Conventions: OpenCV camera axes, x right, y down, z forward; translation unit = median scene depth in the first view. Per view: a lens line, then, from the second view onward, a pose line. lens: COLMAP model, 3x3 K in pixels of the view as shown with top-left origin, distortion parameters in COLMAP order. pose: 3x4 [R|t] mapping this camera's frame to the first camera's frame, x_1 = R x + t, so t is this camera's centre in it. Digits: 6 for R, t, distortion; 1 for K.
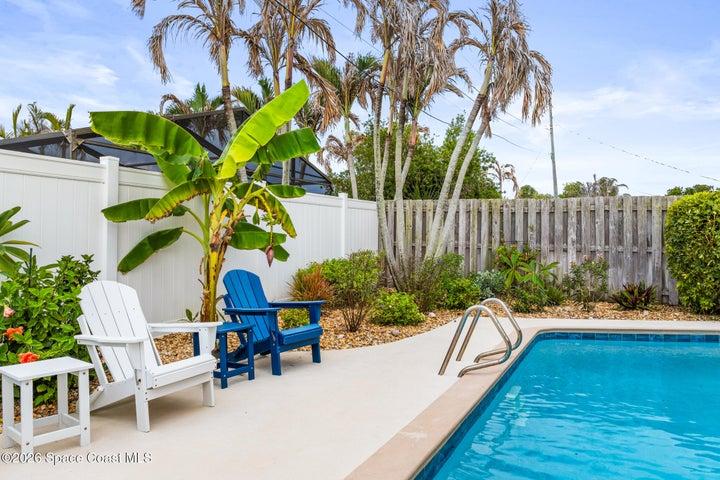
lens RADIAL K [[506.6, 0, 360.0], [0, 506.6, 240.0], [0, 0, 1]] dist [-0.040843, 0.006453]
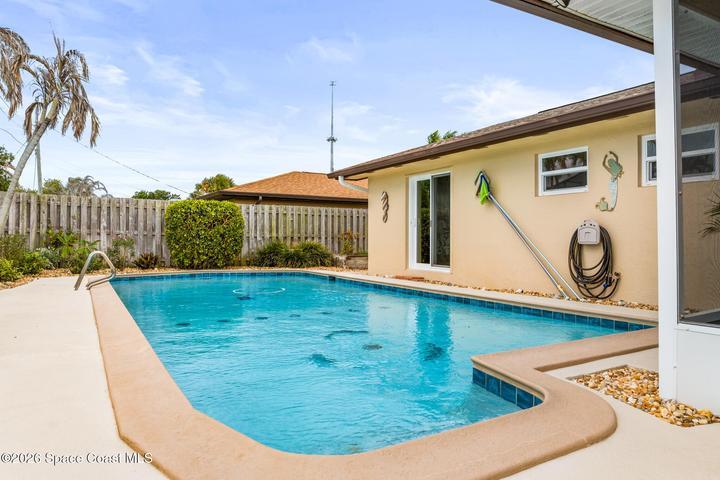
lens RADIAL K [[506.6, 0, 360.0], [0, 506.6, 240.0], [0, 0, 1]] dist [-0.040843, 0.006453]
pose [[0.546914, 0.002011, 0.837186, -0.383437], [-0.003094, 0.999995, -0.000381, 0.037054], [-0.837183, -0.002382, 0.546918, -0.408397]]
